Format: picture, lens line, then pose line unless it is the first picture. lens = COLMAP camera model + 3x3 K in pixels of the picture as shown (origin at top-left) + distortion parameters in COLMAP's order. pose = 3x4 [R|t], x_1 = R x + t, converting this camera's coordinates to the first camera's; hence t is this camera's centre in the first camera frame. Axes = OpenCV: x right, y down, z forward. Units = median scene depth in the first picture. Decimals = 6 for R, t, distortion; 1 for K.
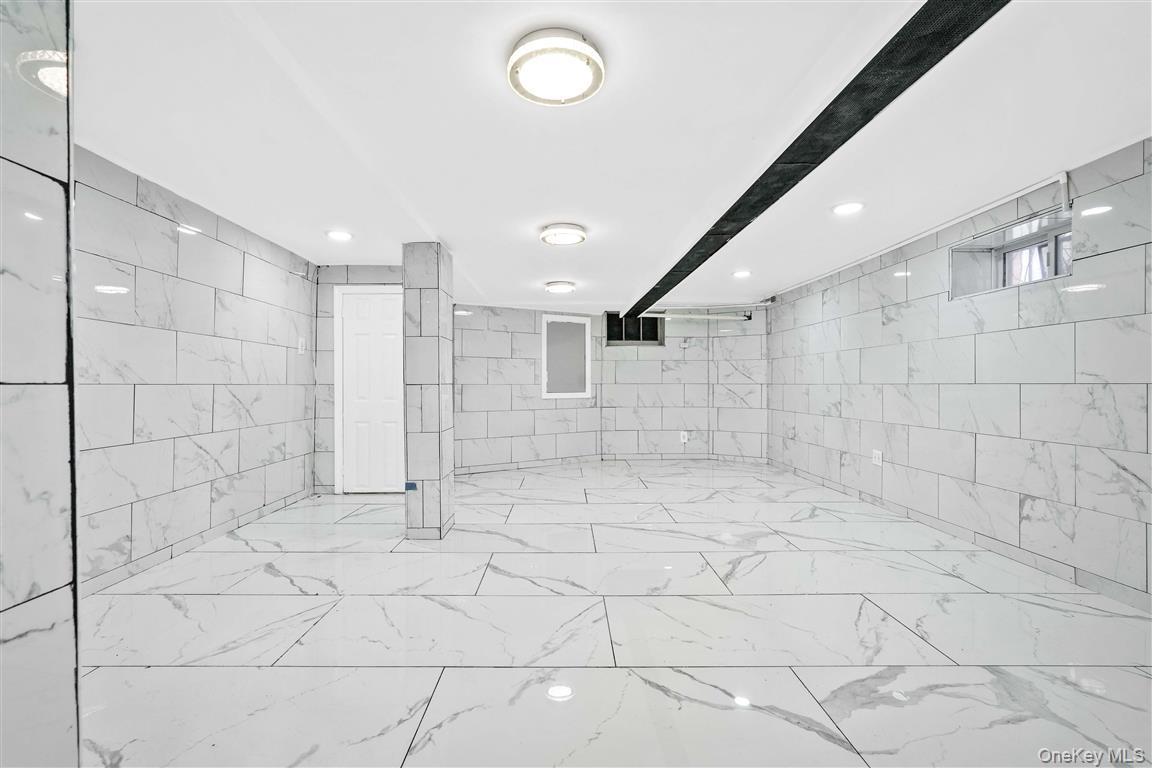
lens RADIAL K [[507.8, 0, 562.4], [0, 507.8, 389.2], [0, 0, 1]] dist [-0.012952, 0.005623]
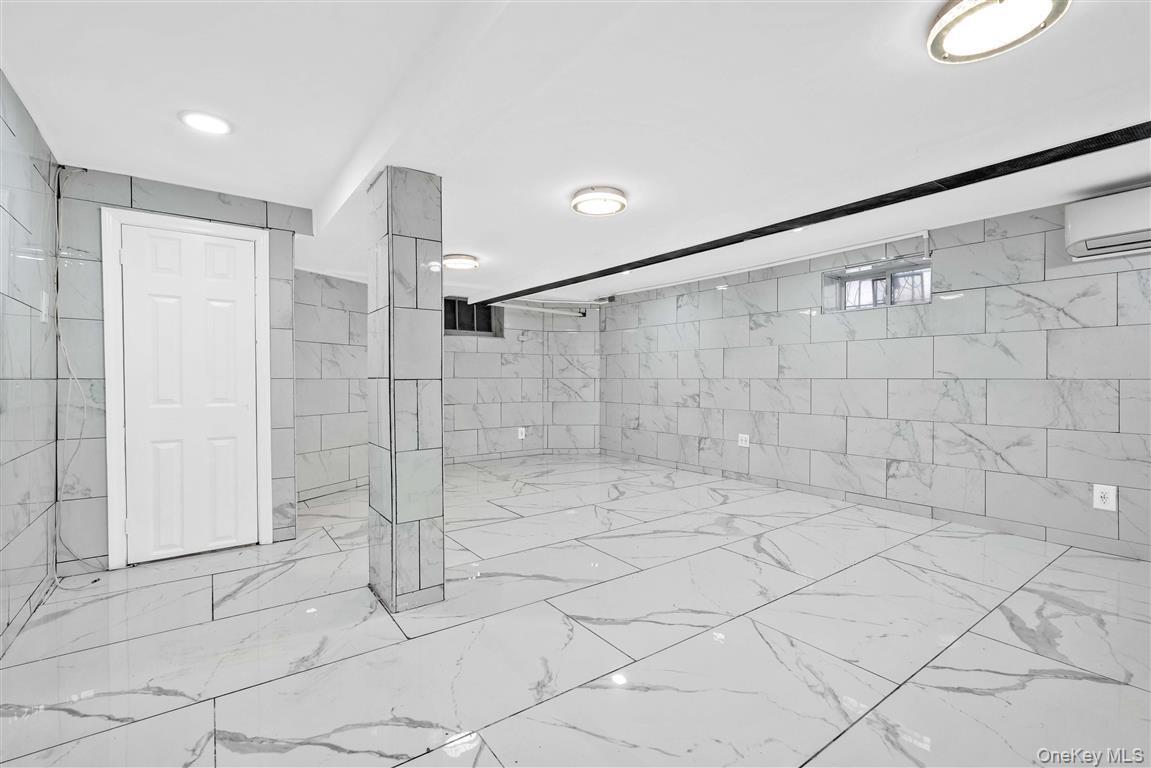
lens RADIAL K [[507.4, 0, 572.2], [0, 507.4, 381.3], [0, 0, 1]] dist [-0.012952, 0.005623]
pose [[0.813932, -0.002597, 0.580954, -0.441875], [0.004619, 0.999987, -0.002001, -0.003948], [-0.580942, 0.004312, 0.813934, 0.287641]]
